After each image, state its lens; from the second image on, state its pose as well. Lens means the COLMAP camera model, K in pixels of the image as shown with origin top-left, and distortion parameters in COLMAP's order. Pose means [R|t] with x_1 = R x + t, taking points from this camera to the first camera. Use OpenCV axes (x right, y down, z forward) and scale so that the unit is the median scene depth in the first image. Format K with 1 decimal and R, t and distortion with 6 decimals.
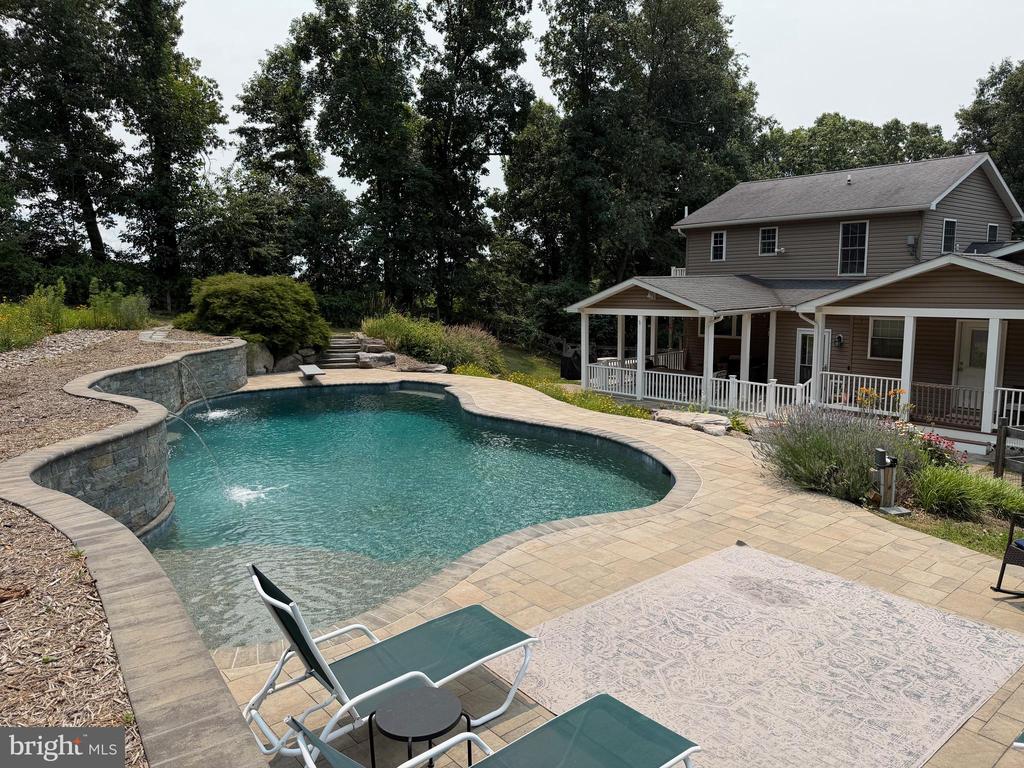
lens RADIAL K [[705.2, 0, 503.6], [0, 705.2, 391.4], [0, 0, 1]] dist [0.090797, -0.143786]
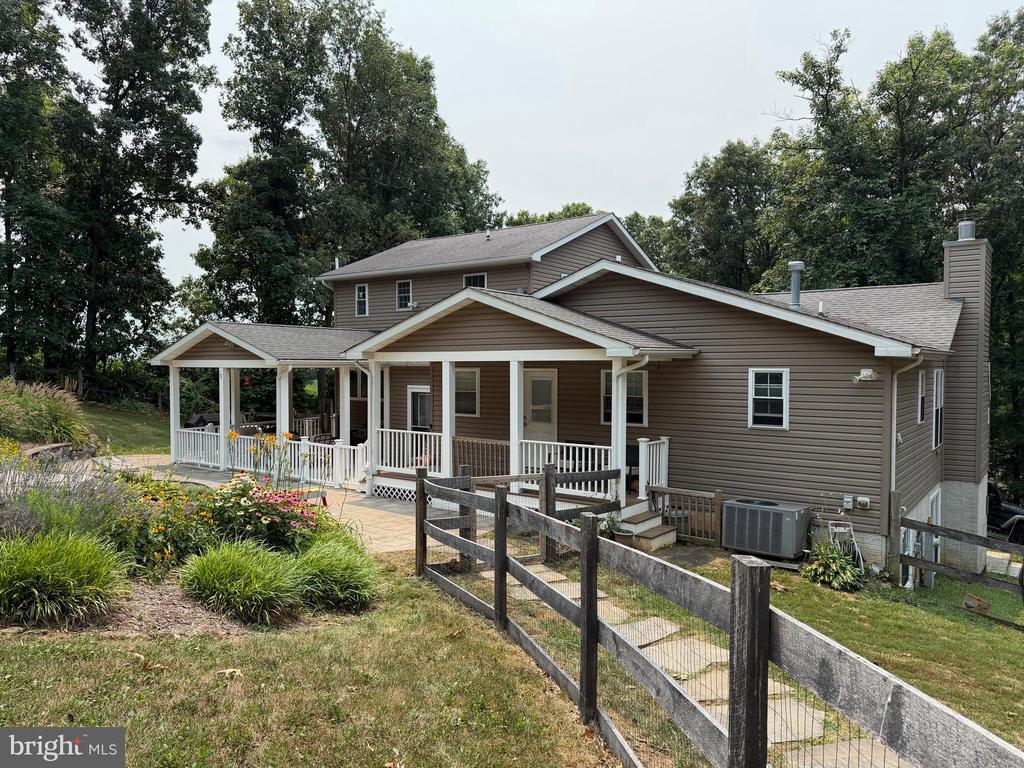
lens RADIAL K [[720.8, 0, 512.0], [0, 720.8, 384.0], [0, 0, 1]] dist [0.055207, -0.077769]
pose [[0.969938, 0.012948, 0.243007, 0.274756], [0.018878, 0.991571, -0.128184, 0.023677], [-0.242618, 0.128918, 0.961518, 0.086726]]
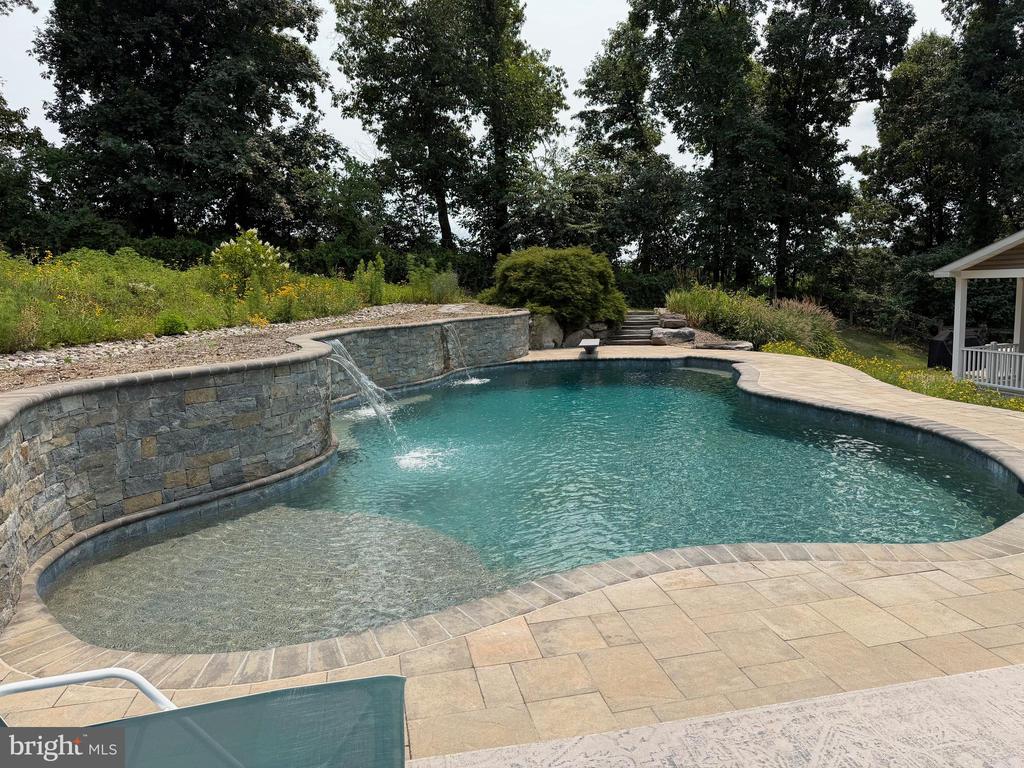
lens RADIAL K [[720.8, 0, 512.0], [0, 720.8, 384.0], [0, 0, 1]] dist [0.055207, -0.077769]
pose [[0.888111, 0.045428, -0.457378, 0.047604], [-0.048217, 0.998821, 0.005579, 0.016544], [0.457092, 0.017099, 0.889255, 0.107021]]
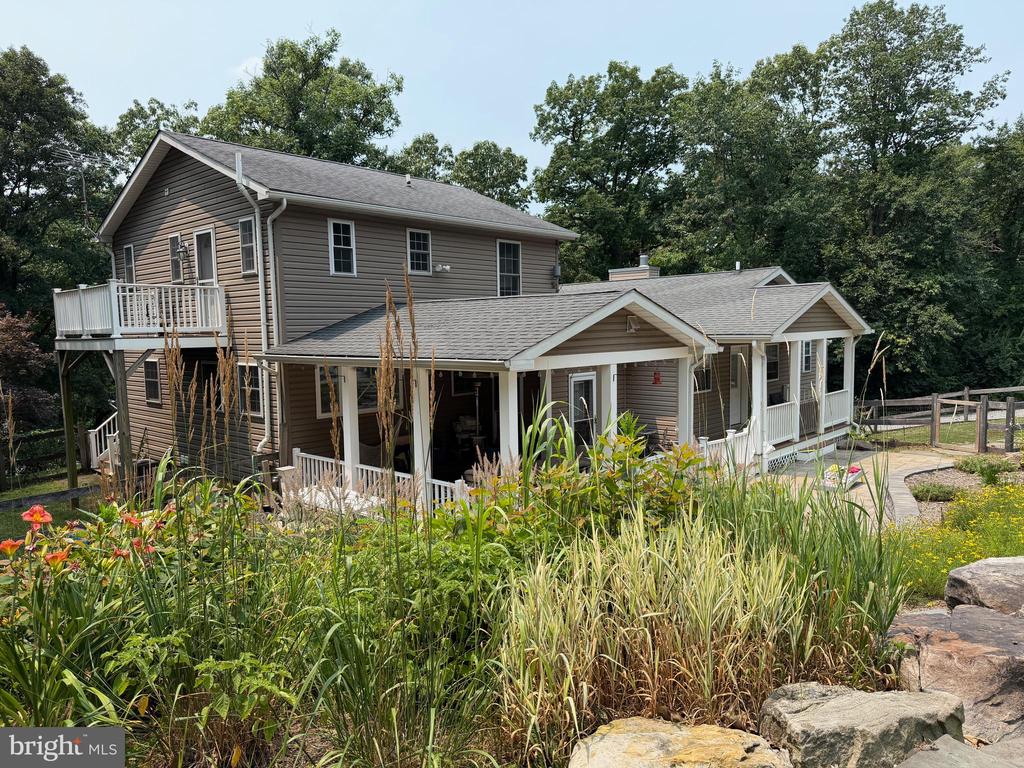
lens RADIAL K [[705.2, 0, 503.6], [0, 705.2, 391.4], [0, 0, 1]] dist [0.090797, -0.143786]
pose [[-0.138113, -0.067560, 0.988110, -0.266533], [0.174167, 0.980467, 0.091382, -0.129518], [-0.974982, 0.184717, -0.123649, 1.003217]]
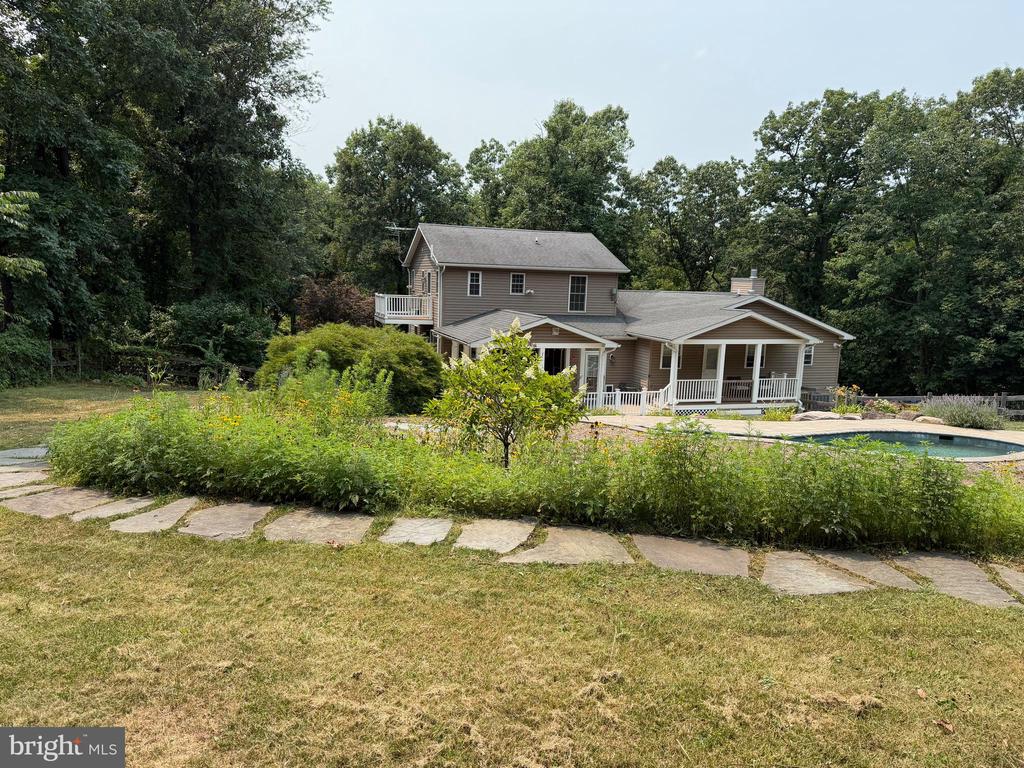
lens RADIAL K [[720.8, 0, 512.0], [0, 720.8, 384.0], [0, 0, 1]] dist [0.055207, -0.077769]
pose [[0.368698, -0.104990, 0.923601, -0.833712], [0.106211, 0.991852, 0.070350, -0.120767], [-0.923462, 0.072159, 0.376845, 0.519601]]
